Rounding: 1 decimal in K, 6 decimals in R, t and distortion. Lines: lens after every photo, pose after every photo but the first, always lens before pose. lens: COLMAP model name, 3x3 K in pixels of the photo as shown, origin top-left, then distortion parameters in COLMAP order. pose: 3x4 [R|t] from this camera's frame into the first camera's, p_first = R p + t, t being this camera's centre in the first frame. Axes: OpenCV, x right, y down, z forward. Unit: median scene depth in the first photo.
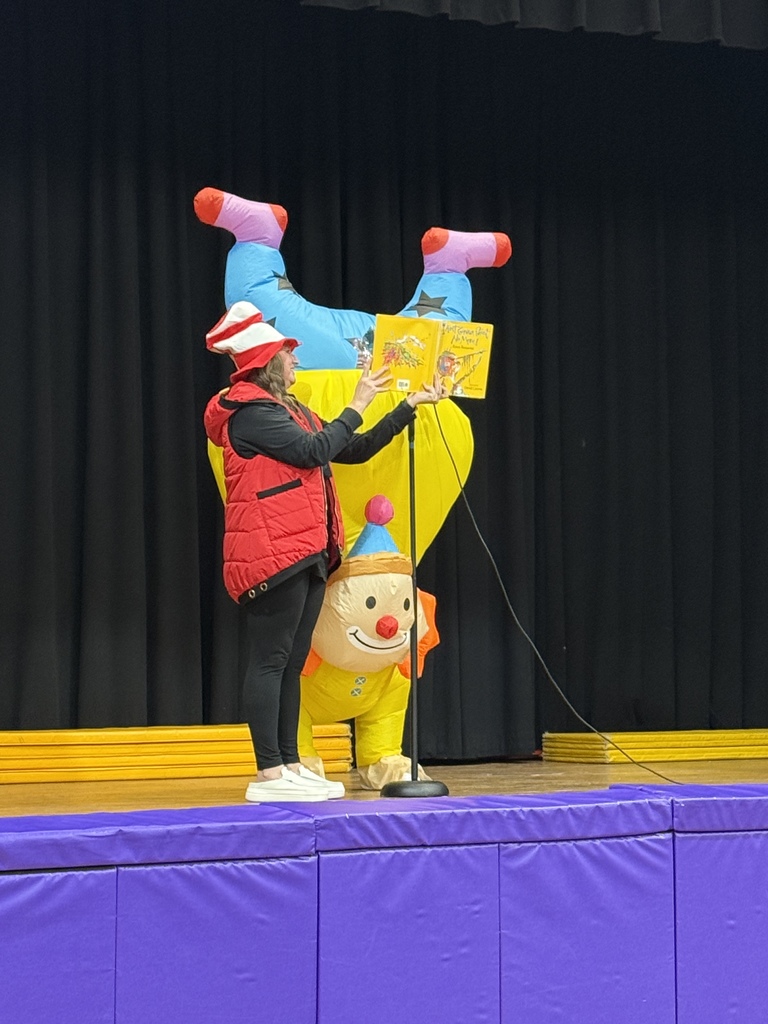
lens RADIAL K [[2782.6, 0, 384.0], [0, 2782.6, 512.0], [0, 0, 1]] dist [-0.021599, 0.262756]
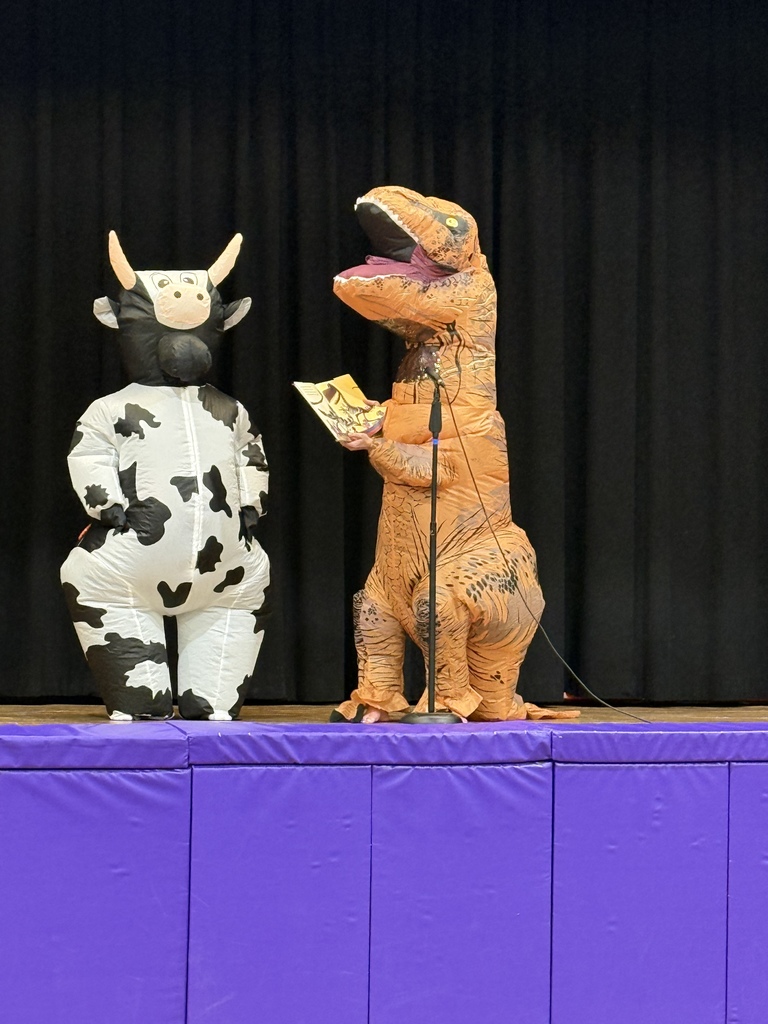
lens RADIAL K [[3032.1, 0, 384.0], [0, 3032.1, 512.0], [0, 0, 1]] dist [0.023901, -0.842086]
pose [[0.972904, 0.025697, -0.229778, 0.320127], [-0.015467, 0.998812, 0.046210, -0.037280], [0.230692, -0.041404, 0.972145, -0.168454]]
